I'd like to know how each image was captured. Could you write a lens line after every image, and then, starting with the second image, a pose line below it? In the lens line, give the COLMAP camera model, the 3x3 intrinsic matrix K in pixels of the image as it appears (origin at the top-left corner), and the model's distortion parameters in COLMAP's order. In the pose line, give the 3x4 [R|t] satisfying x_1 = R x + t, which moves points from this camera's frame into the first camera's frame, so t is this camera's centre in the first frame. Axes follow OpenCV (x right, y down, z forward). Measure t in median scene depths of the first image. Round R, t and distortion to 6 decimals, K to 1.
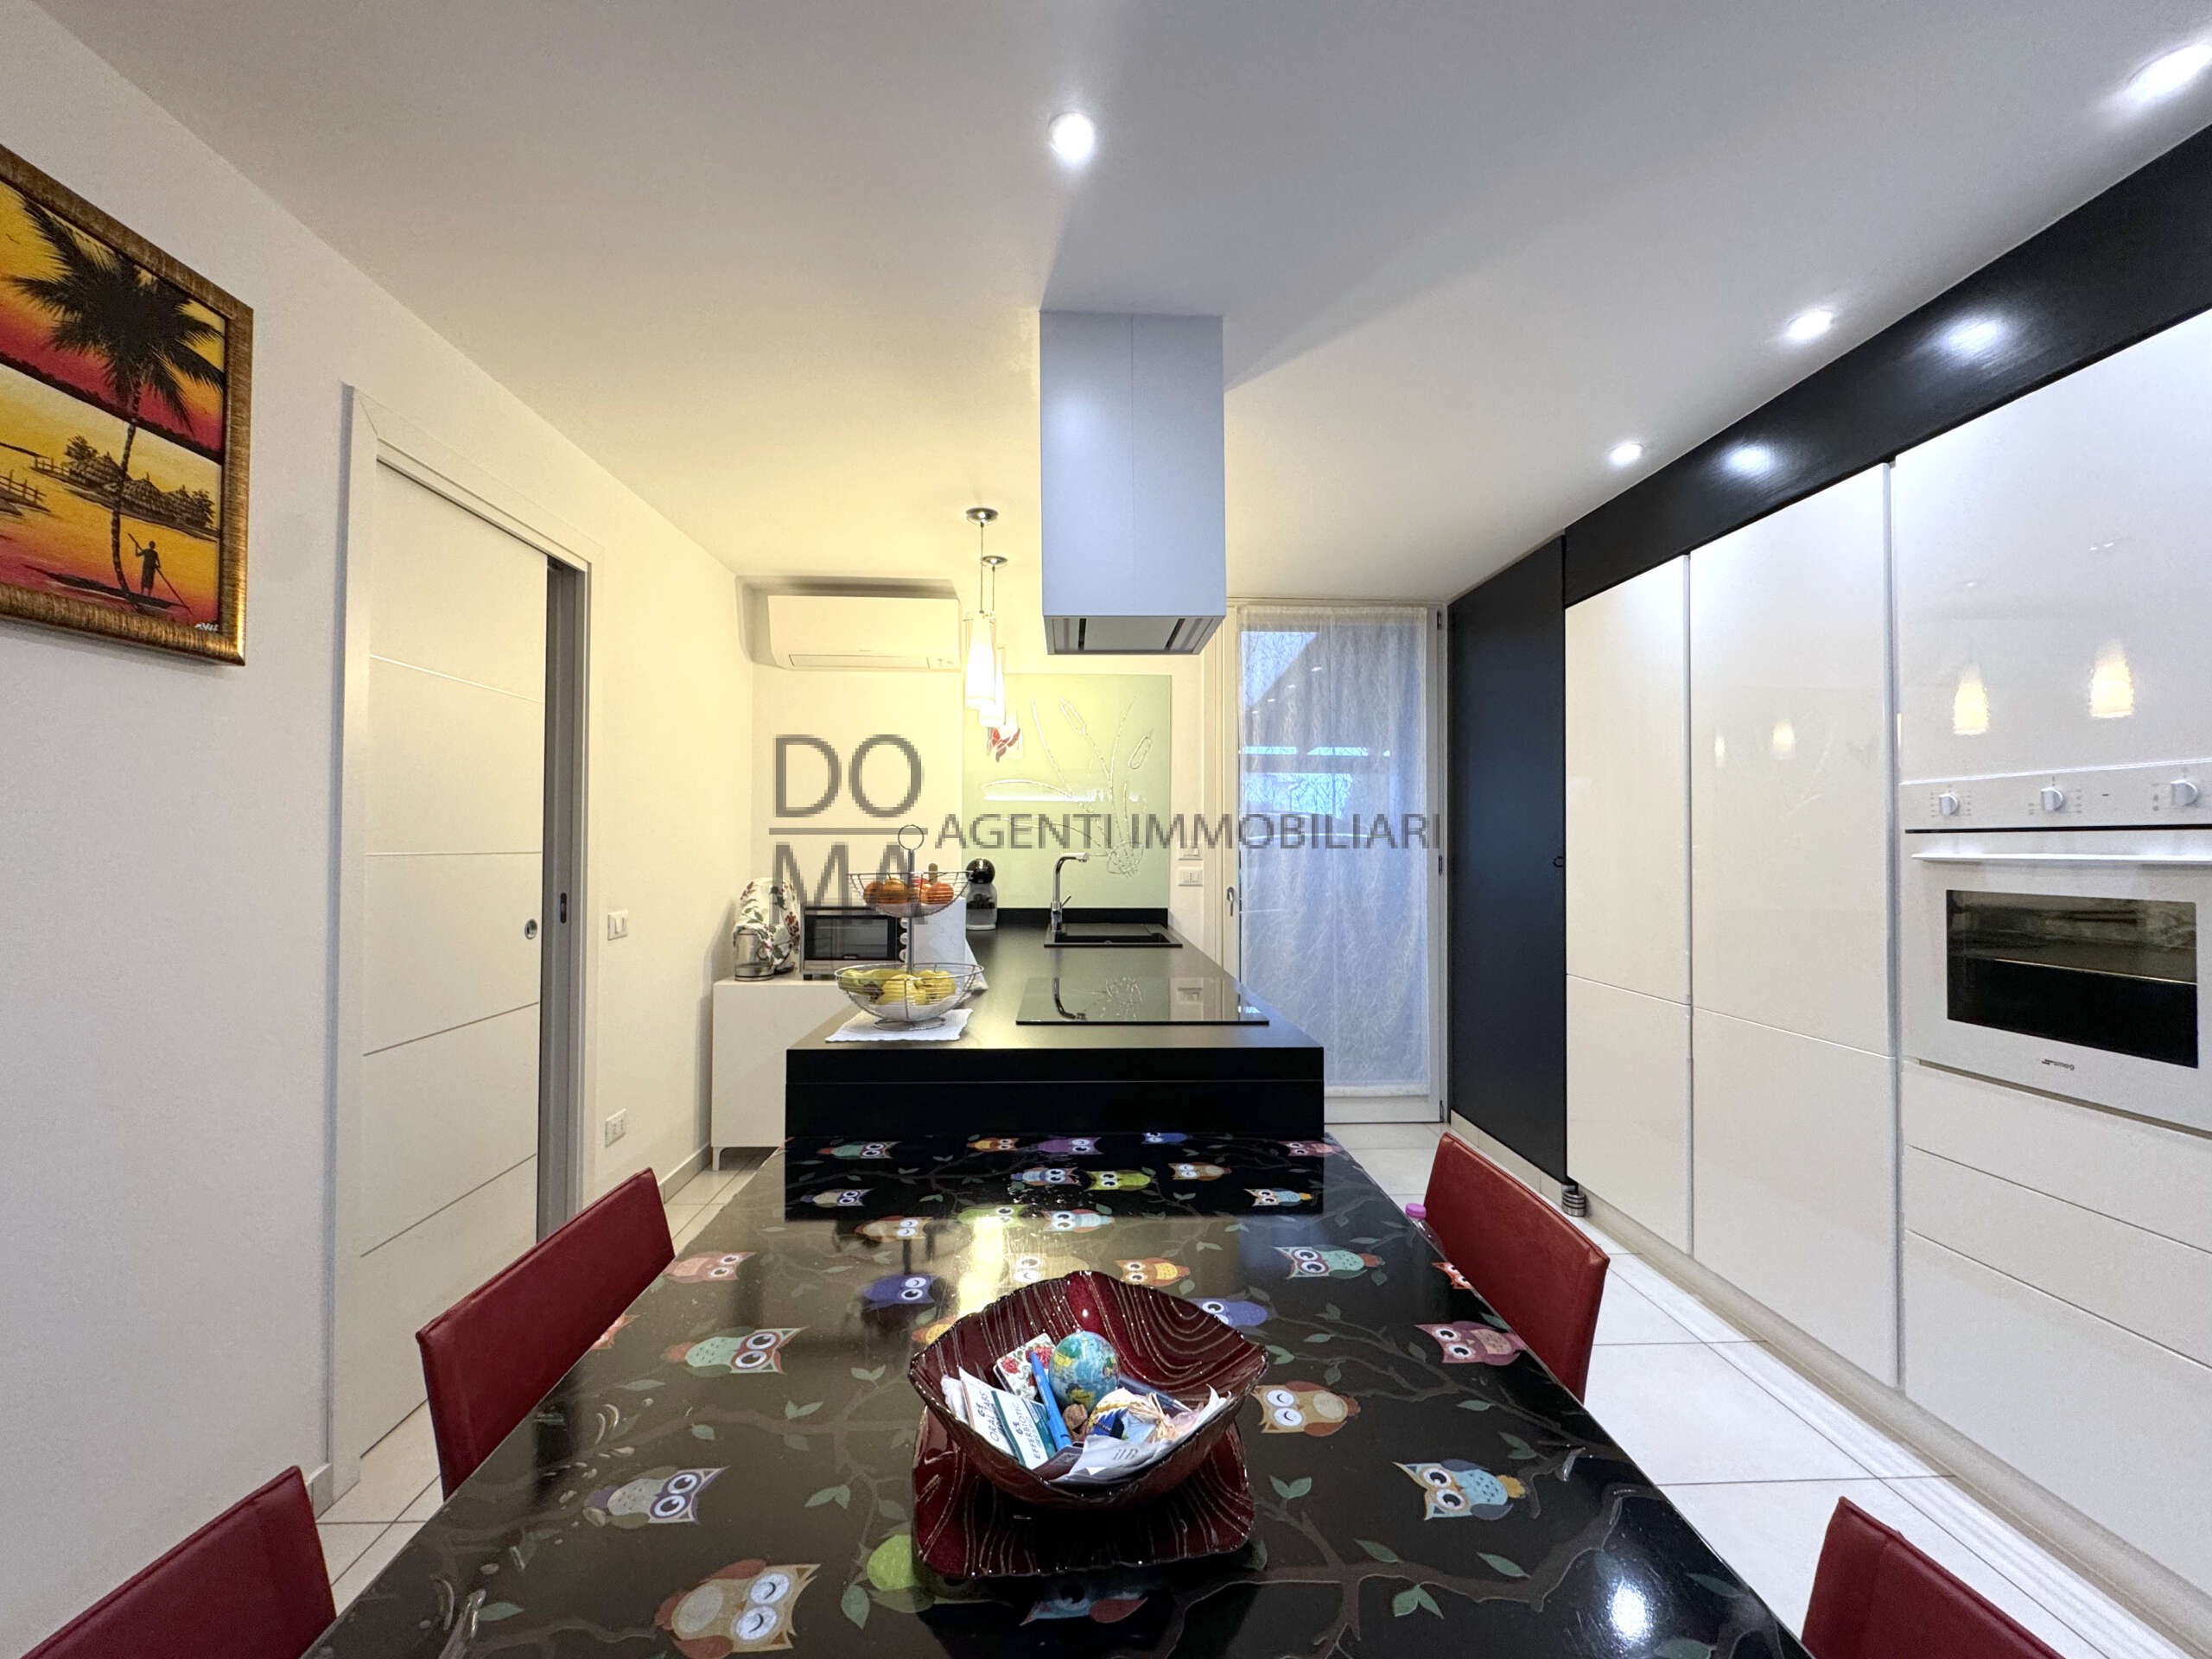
lens RADIAL K [[874.6, 0, 1108.3], [0, 874.6, 825.3], [0, 0, 1]] dist [-0.003009, 0.000783]
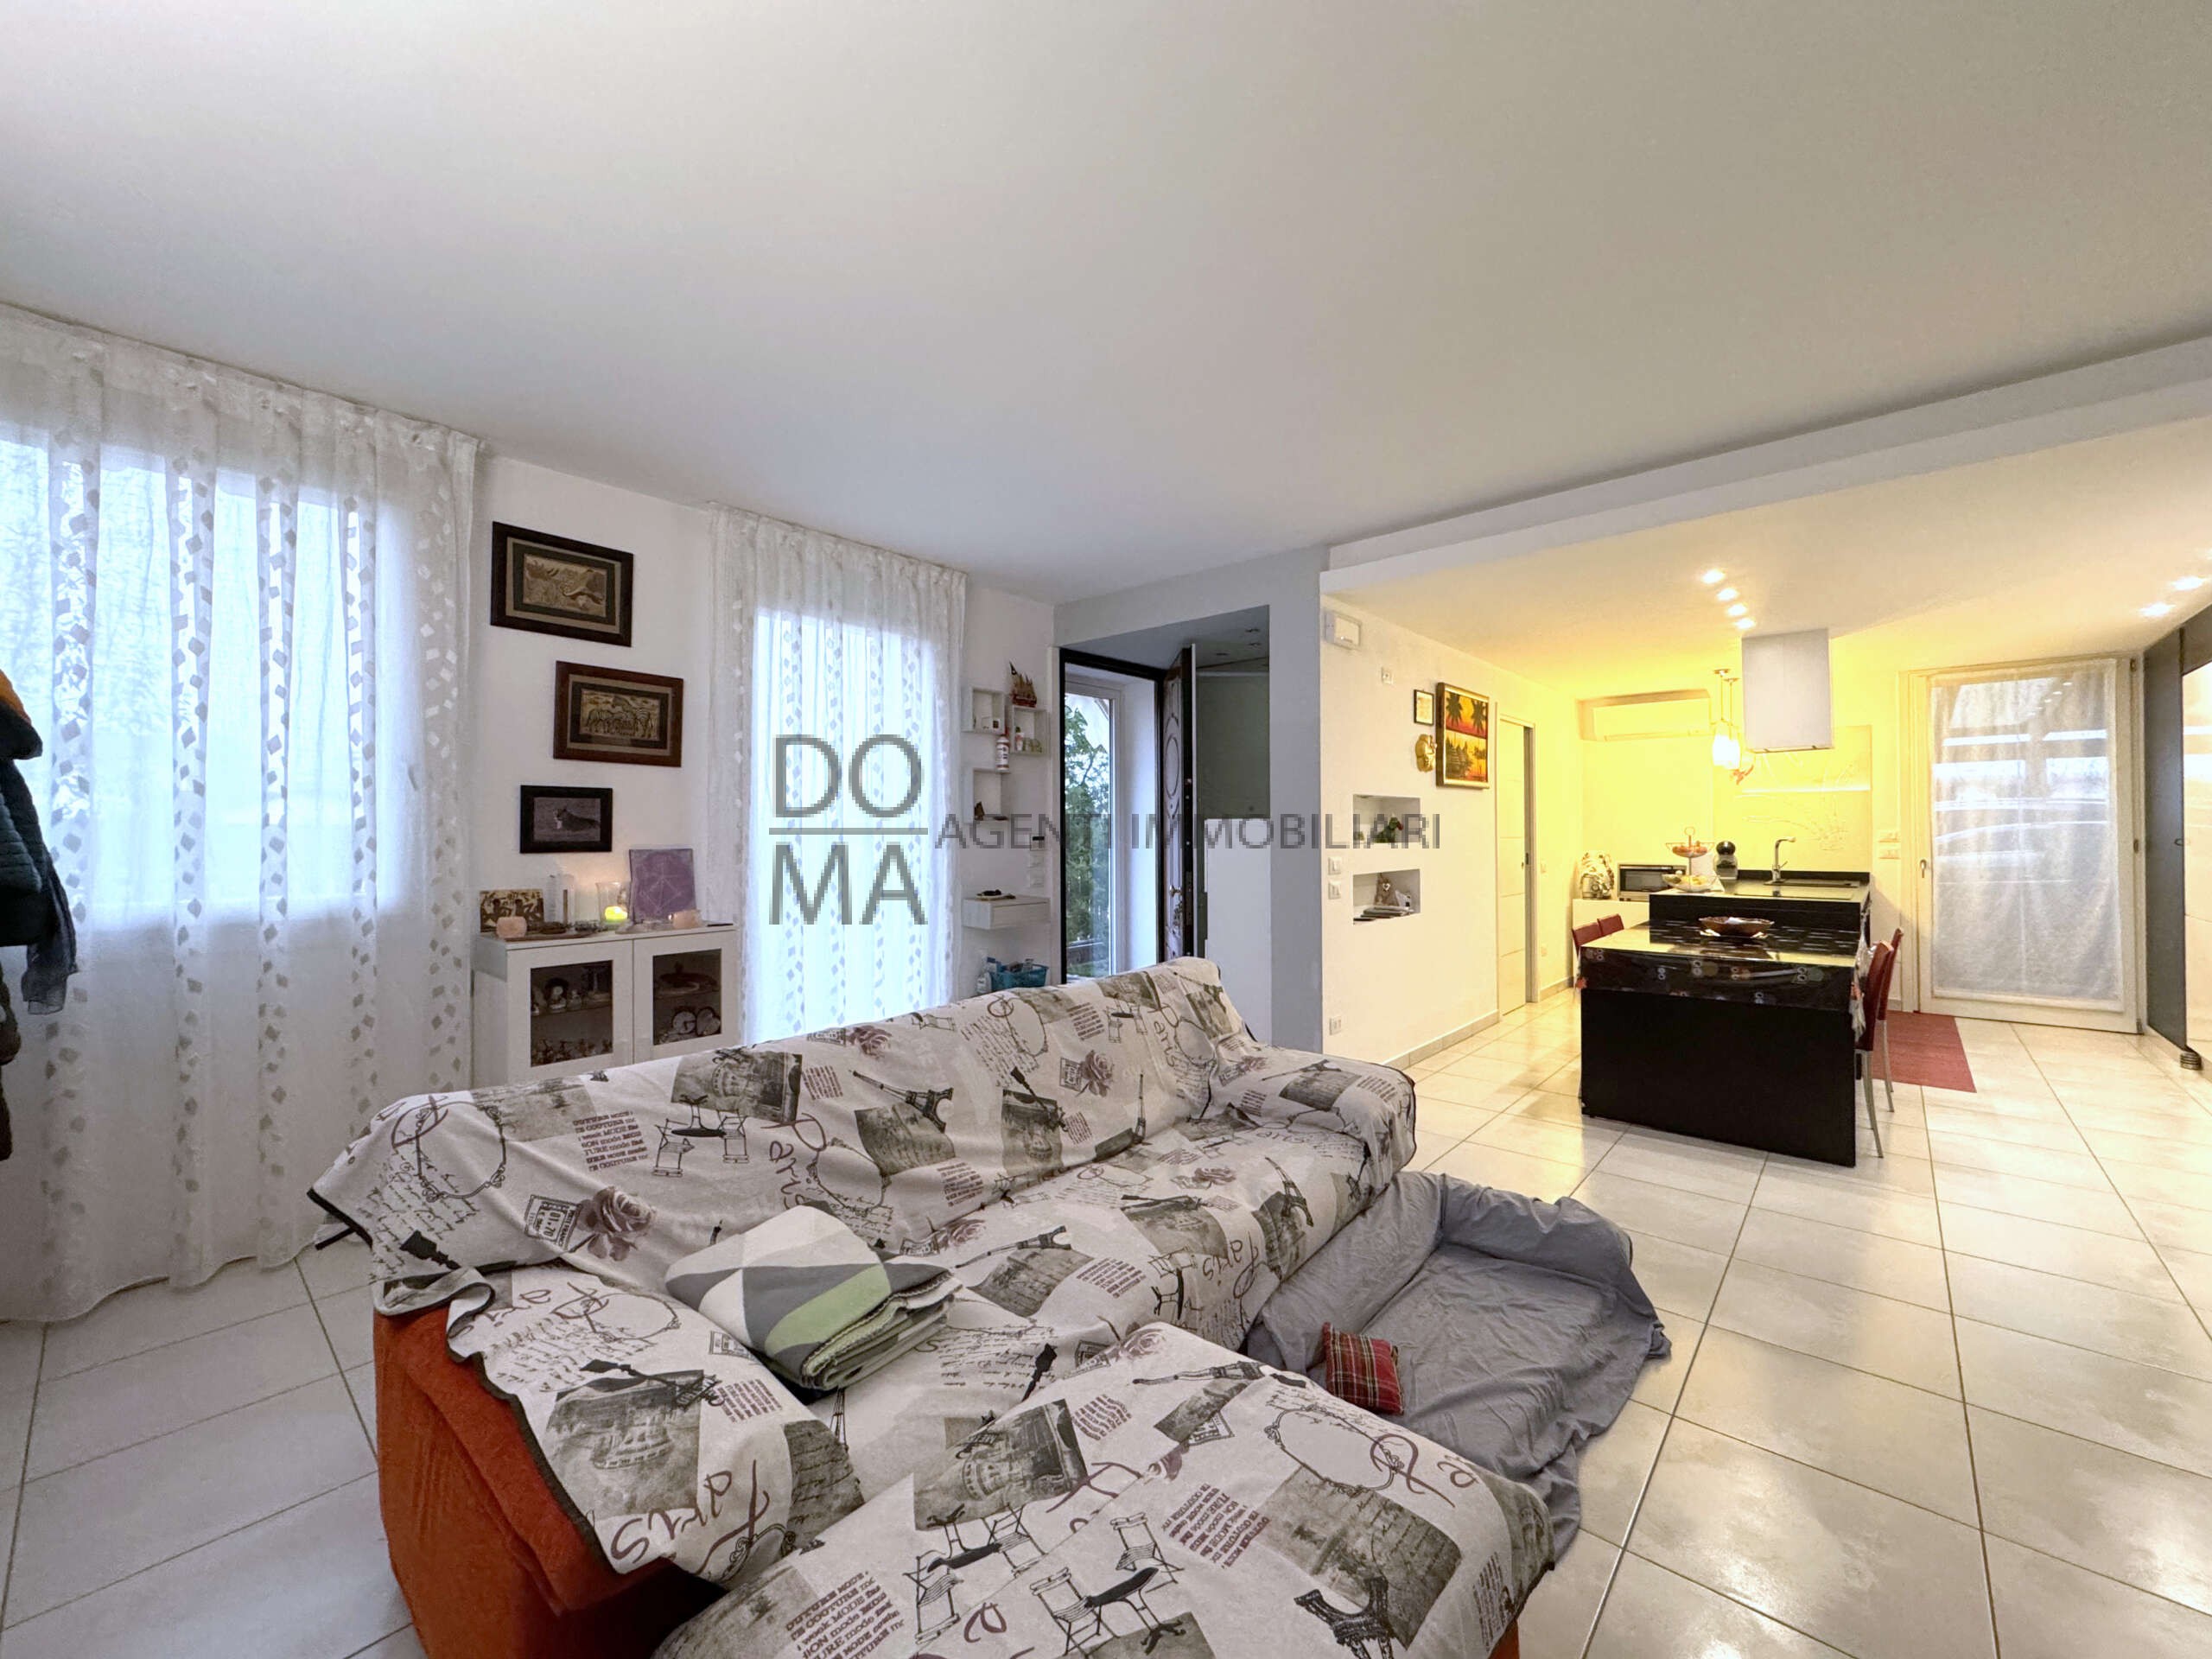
lens RADIAL K [[874.6, 0, 1120.3], [0, 874.6, 826.1], [0, 0, 1]] dist [-0.003009, 0.000783]
pose [[0.717006, -0.014330, -0.696920, 0.257807], [0.023855, 0.999707, 0.003987, -0.035552], [0.696659, -0.019484, 0.717138, -1.396934]]
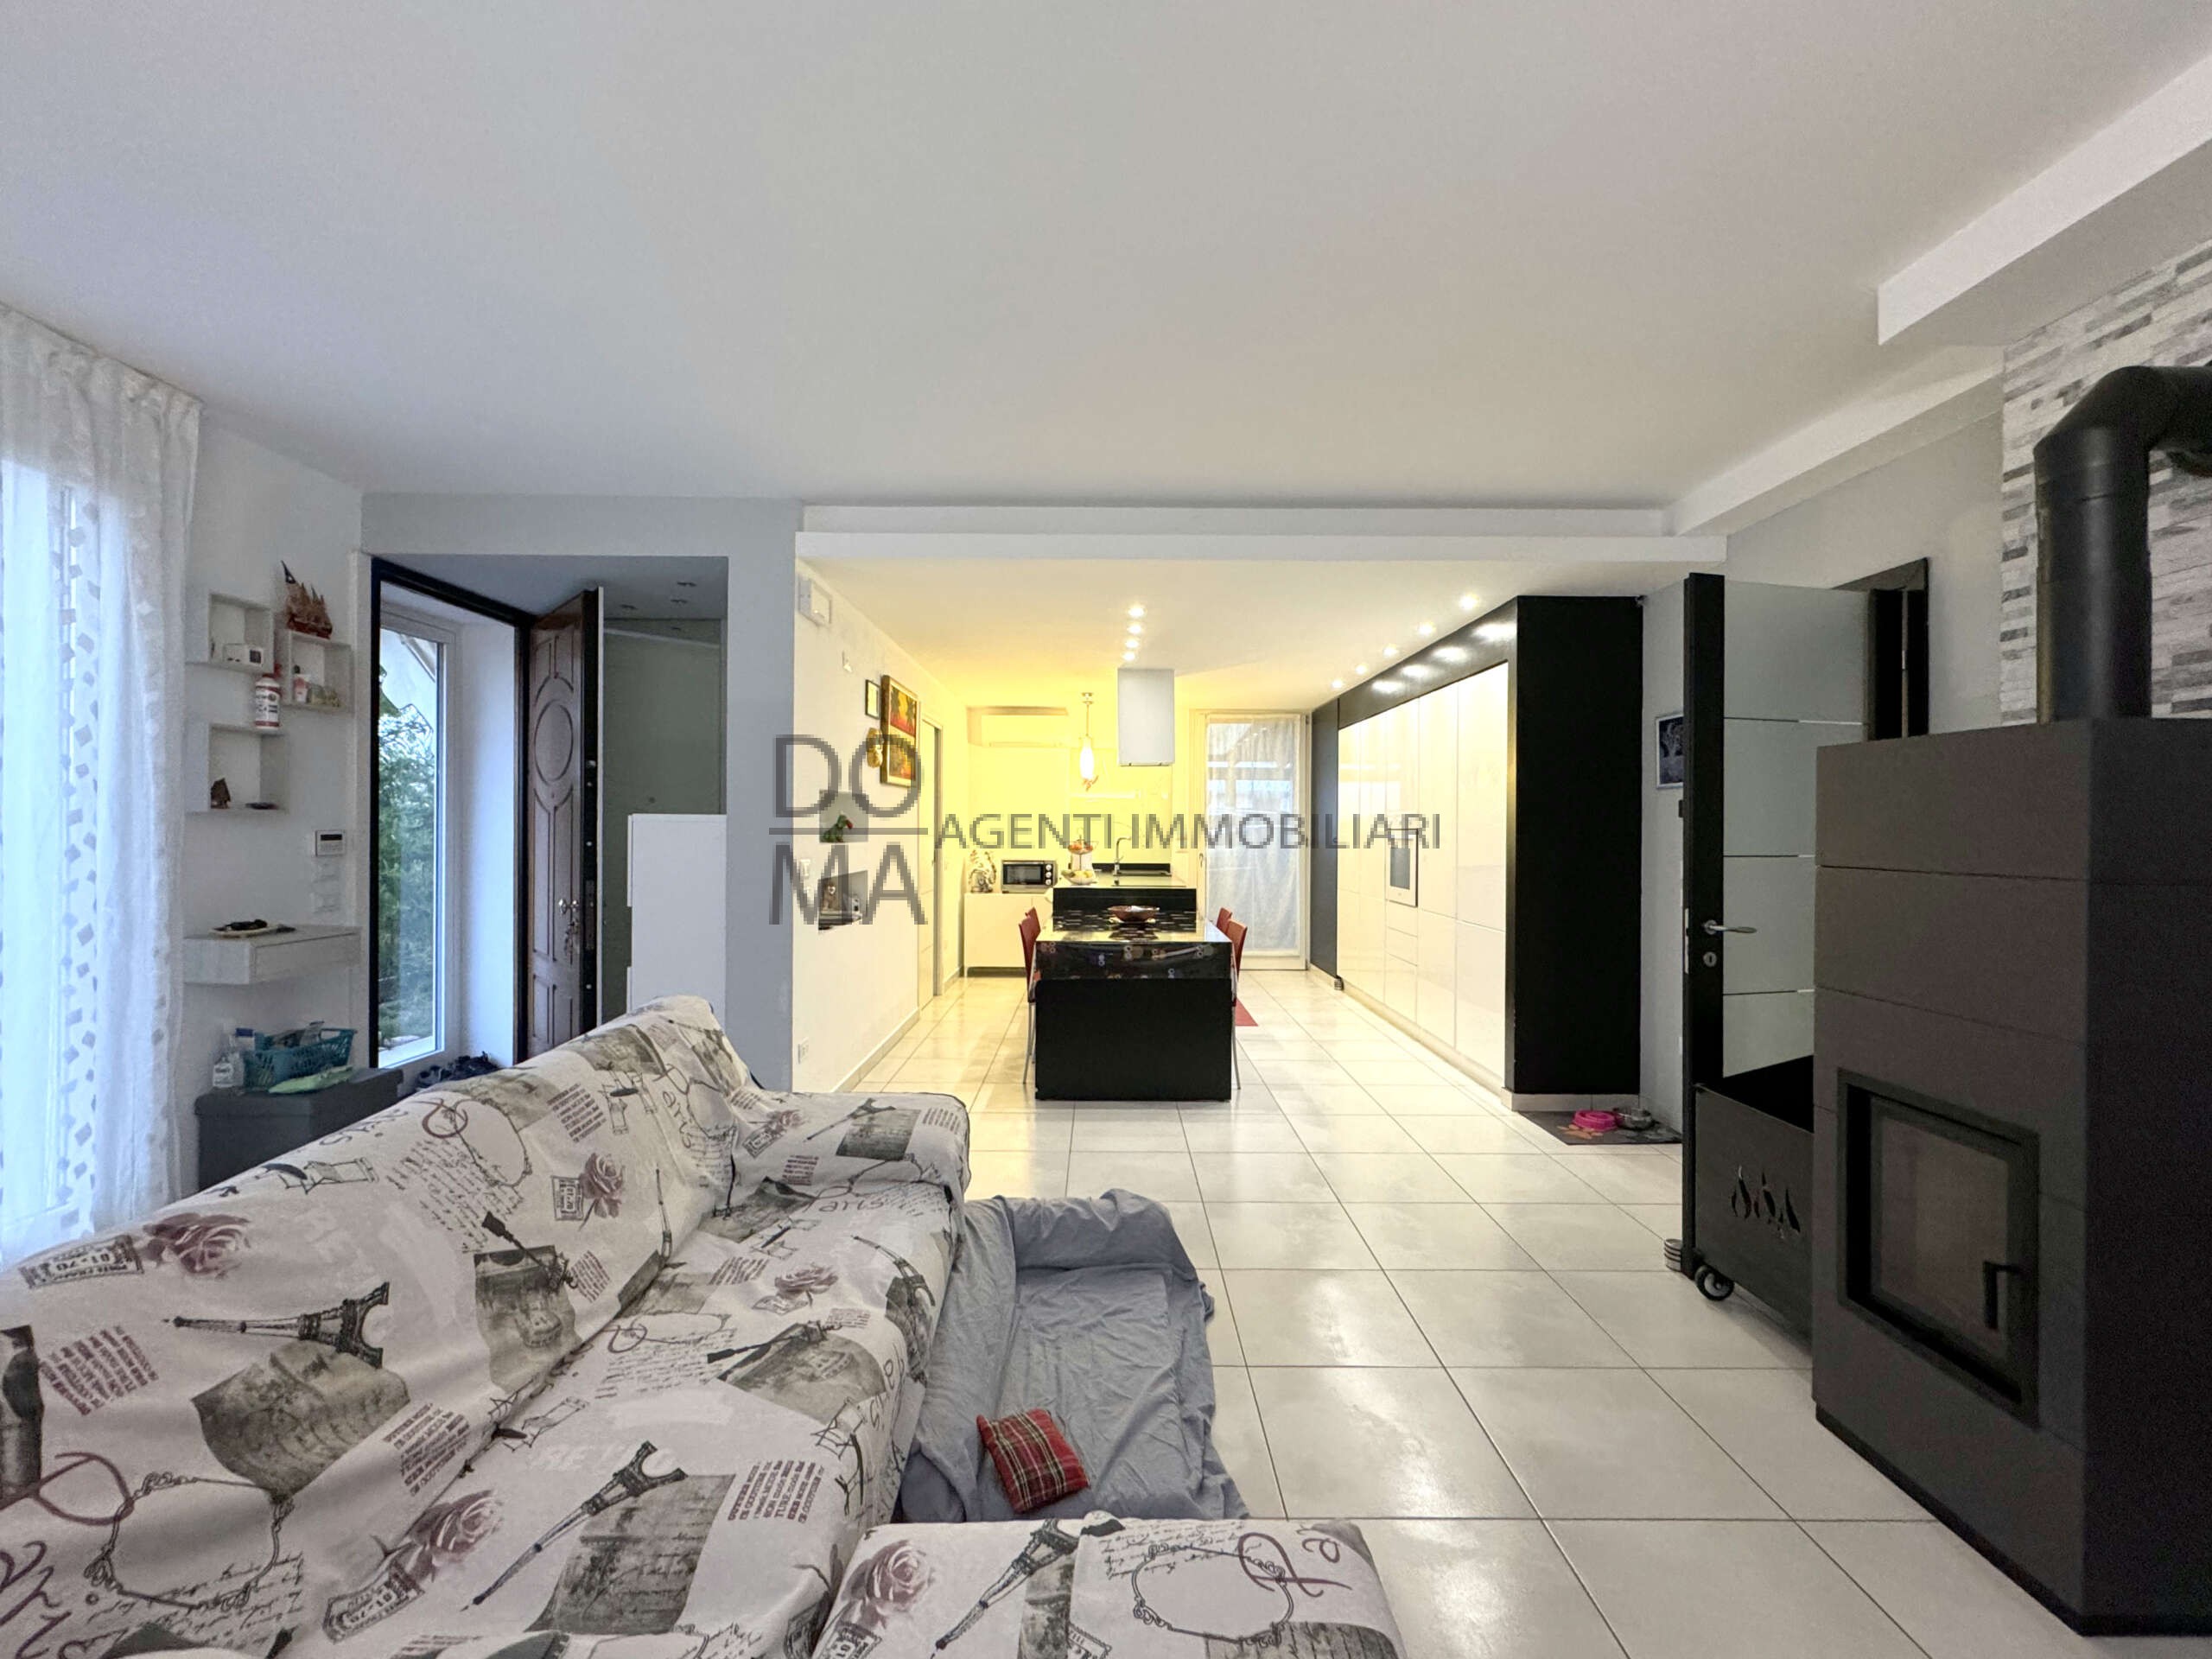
lens RADIAL K [[874.6, 0, 1098.0], [0, 874.6, 825.4], [0, 0, 1]] dist [-0.003009, 0.000783]
pose [[0.998470, -0.001546, -0.055267, 0.021850], [0.002498, 0.999850, 0.017166, -0.043885], [0.055232, -0.017277, 0.998324, -1.374297]]
